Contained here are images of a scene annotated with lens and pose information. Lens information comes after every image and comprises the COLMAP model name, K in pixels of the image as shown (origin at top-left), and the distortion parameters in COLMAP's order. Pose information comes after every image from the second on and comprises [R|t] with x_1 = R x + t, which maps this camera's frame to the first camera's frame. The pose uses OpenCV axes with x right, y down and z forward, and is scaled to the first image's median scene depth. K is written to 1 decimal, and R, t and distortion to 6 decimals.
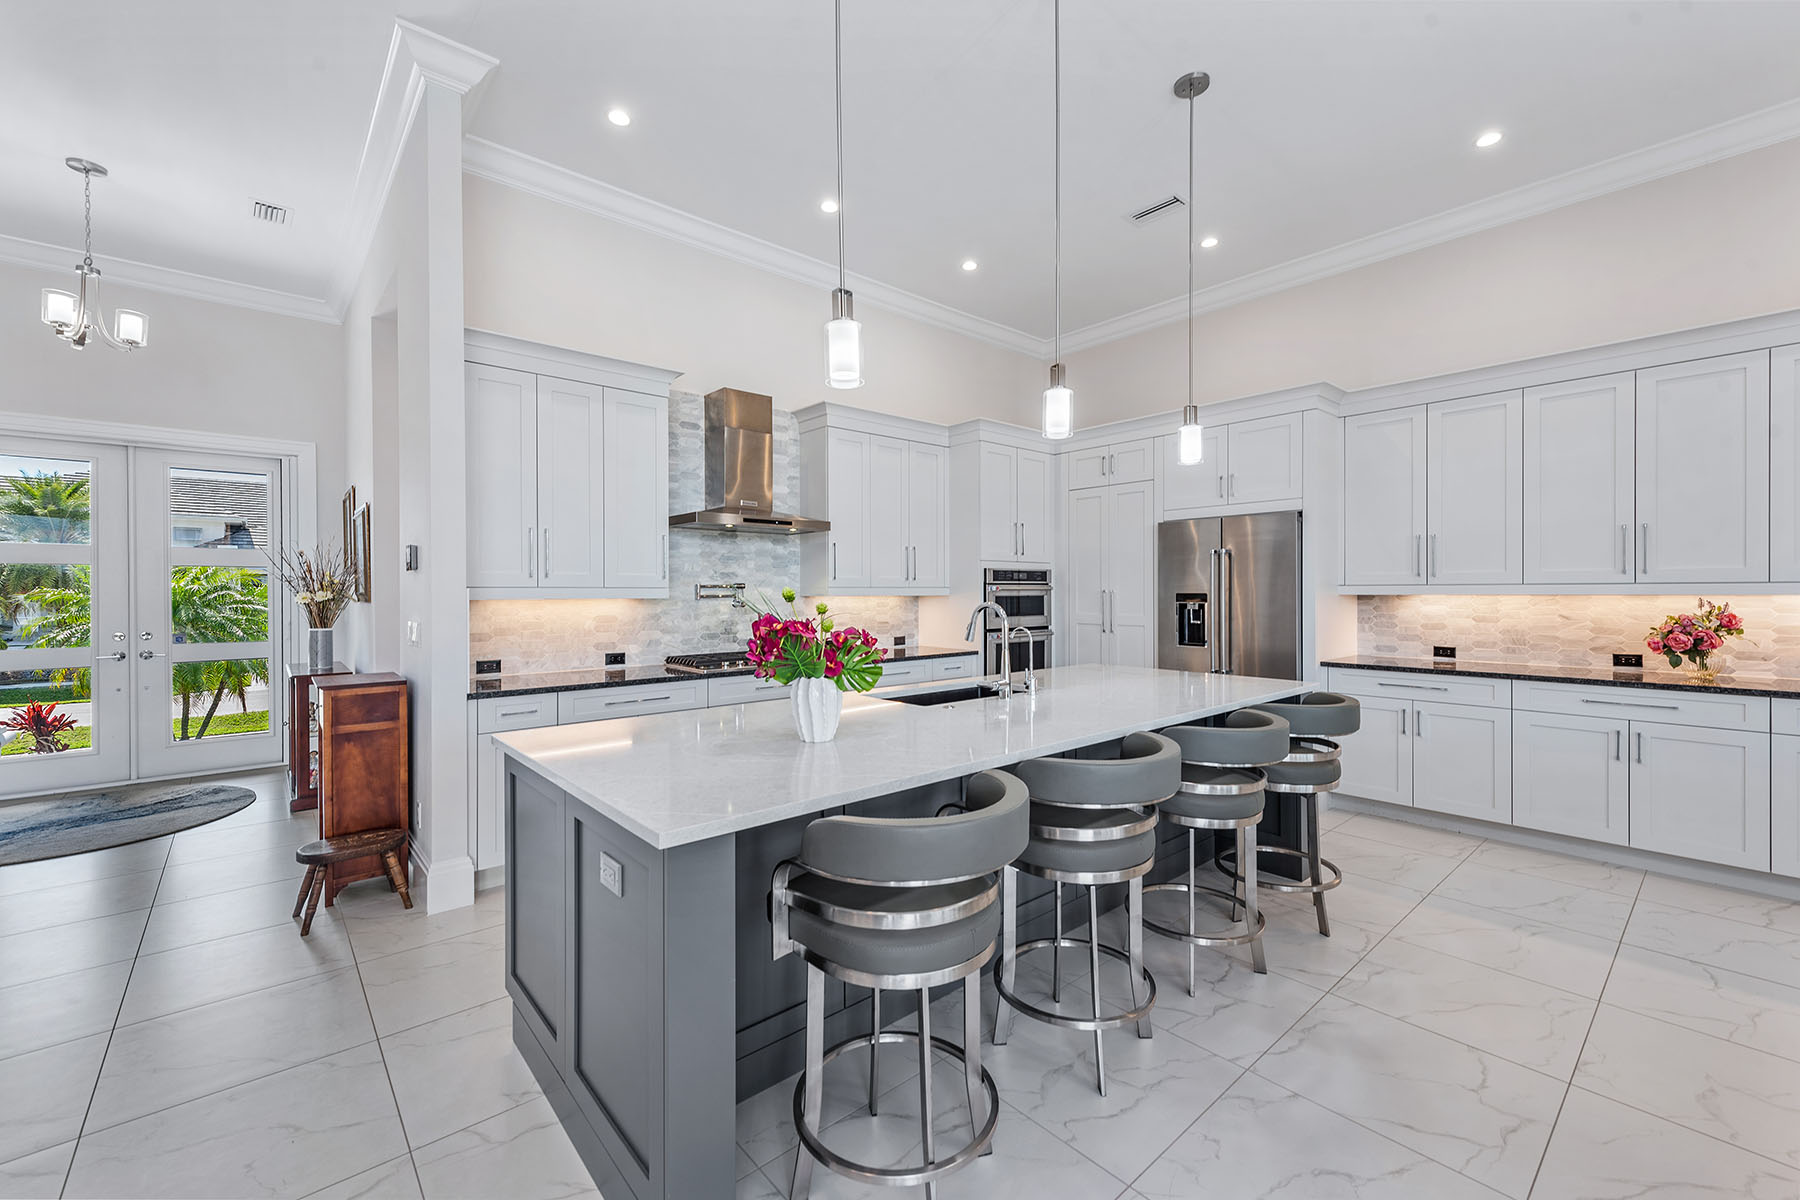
lens RADIAL K [[737.2, 0, 906.3], [0, 737.2, 594.4], [0, 0, 1]] dist [0.011085, -0.002360]
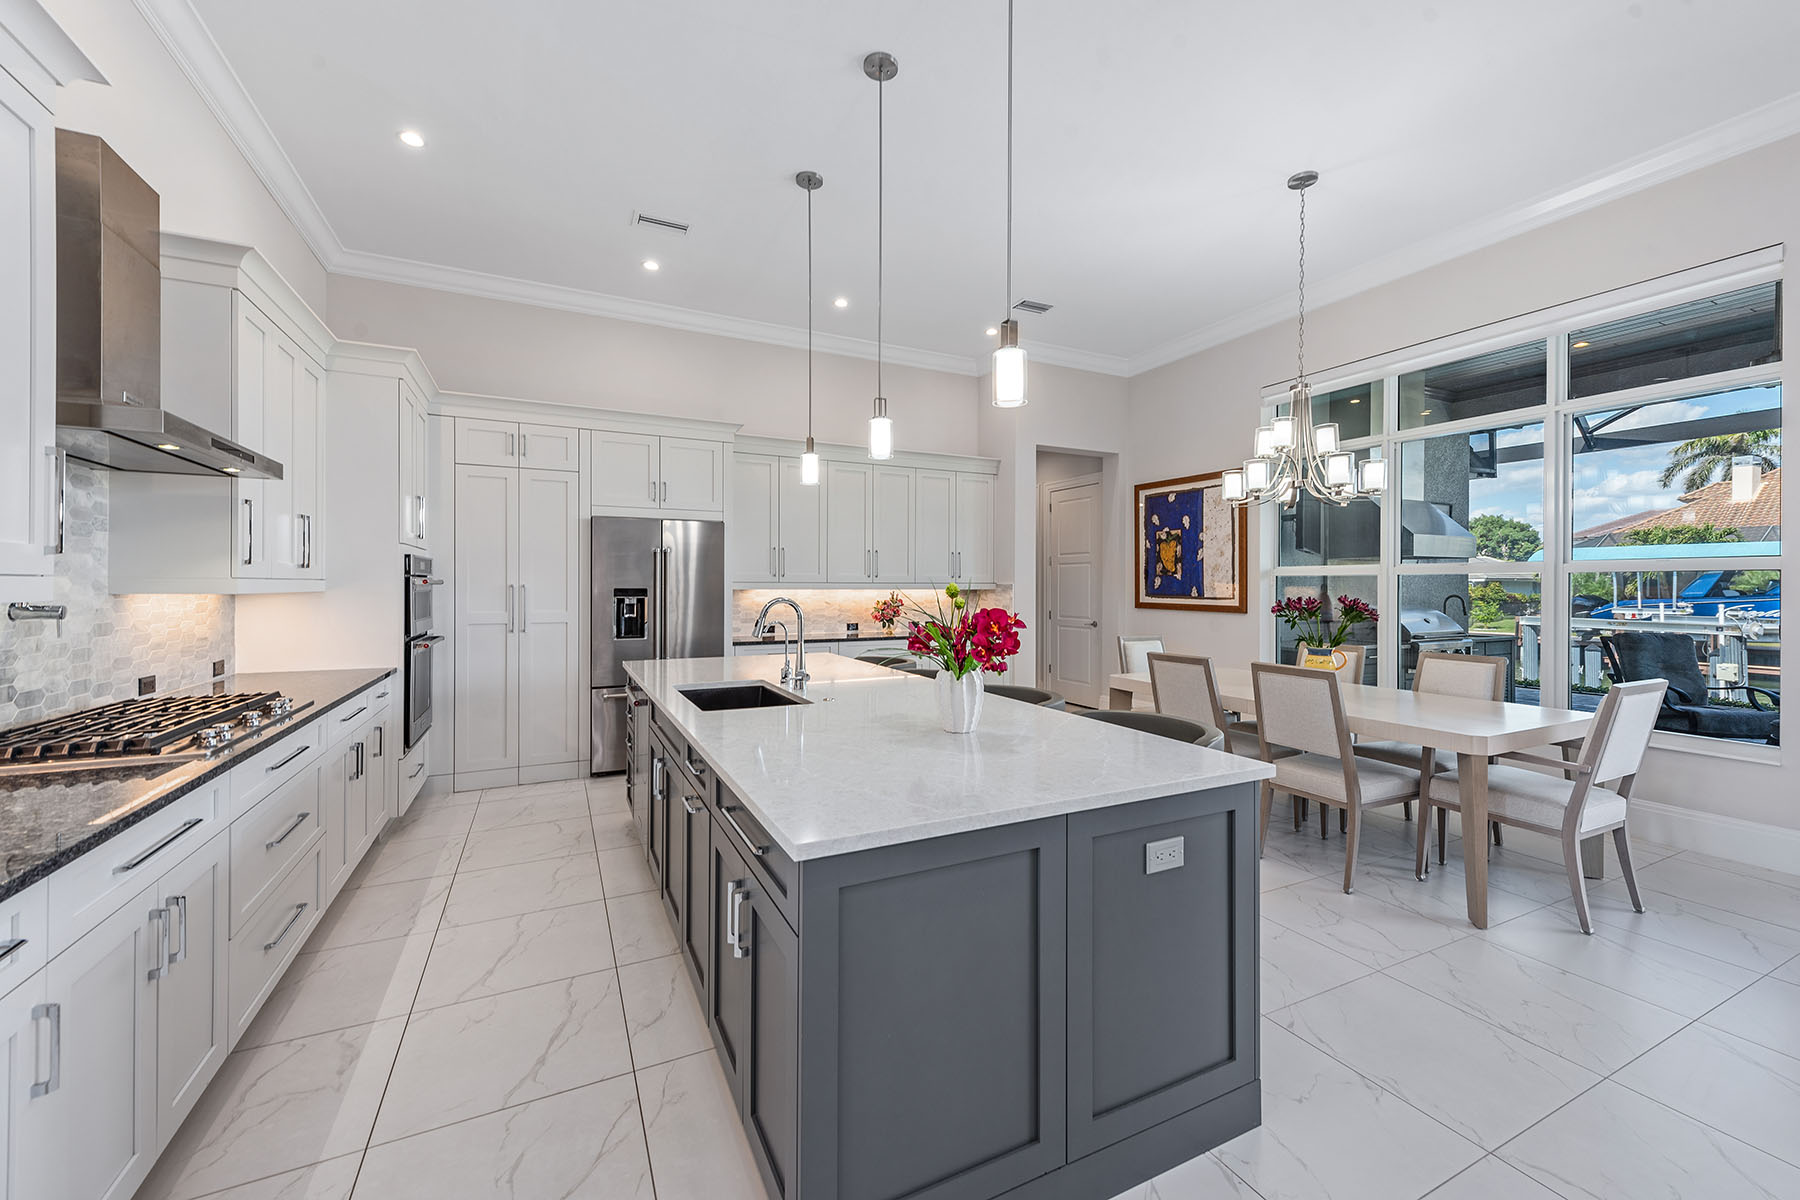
lens RADIAL K [[709.9, 0, 901.7], [0, 709.9, 585.9], [0, 0, 1]] dist [0.012770, -0.002513]
pose [[0.259167, 0.003971, 0.965824, -0.527215], [0.000584, 0.999991, -0.004268, -0.000867], [-0.965832, 0.001670, 0.259162, 0.394646]]
